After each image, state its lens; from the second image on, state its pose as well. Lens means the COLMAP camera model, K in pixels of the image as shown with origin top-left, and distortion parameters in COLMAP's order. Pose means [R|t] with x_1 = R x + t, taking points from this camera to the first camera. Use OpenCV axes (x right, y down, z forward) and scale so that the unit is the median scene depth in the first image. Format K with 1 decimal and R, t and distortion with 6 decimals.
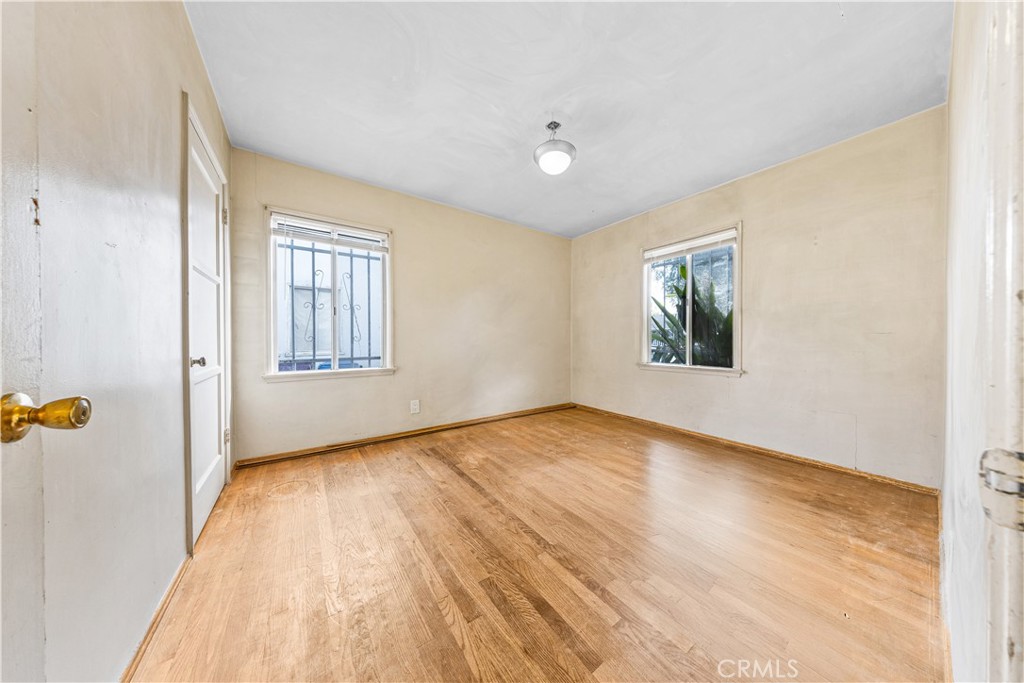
lens RADIAL K [[297.7, 0, 510.0], [0, 297.7, 342.1], [0, 0, 1]] dist [-0.000783, -0.000159]
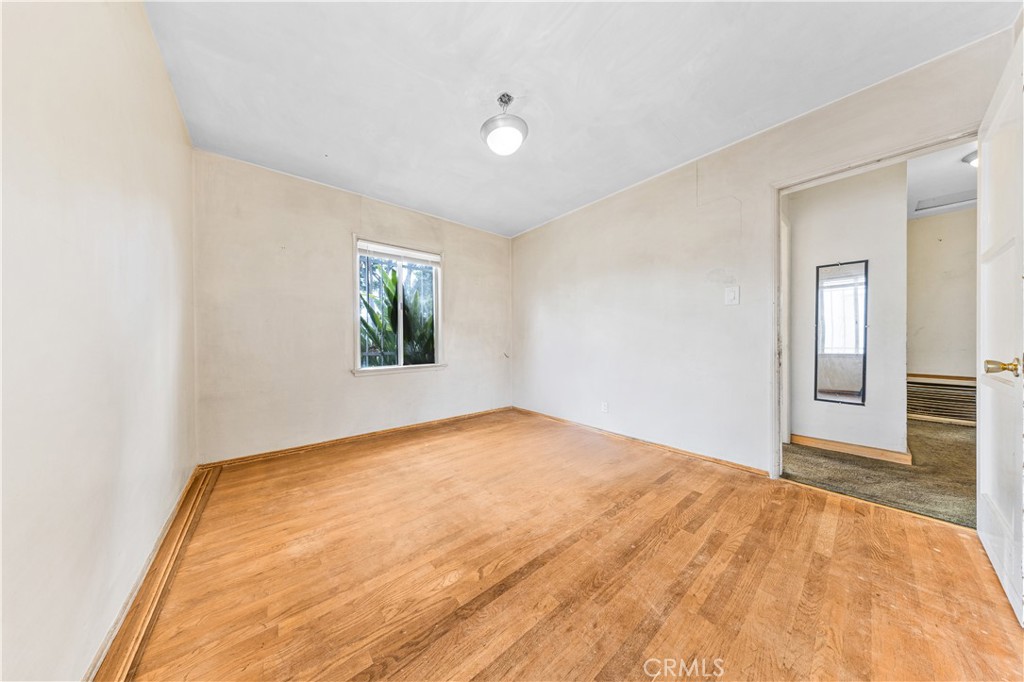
lens RADIAL K [[297.7, 0, 510.0], [0, 297.7, 341.6], [0, 0, 1]] dist [-0.000783, -0.000159]
pose [[-0.075898, -0.007343, 0.997089, -0.523662], [0.017958, 0.999801, 0.008730, -0.010589], [-0.996954, 0.018569, -0.075751, 0.752027]]
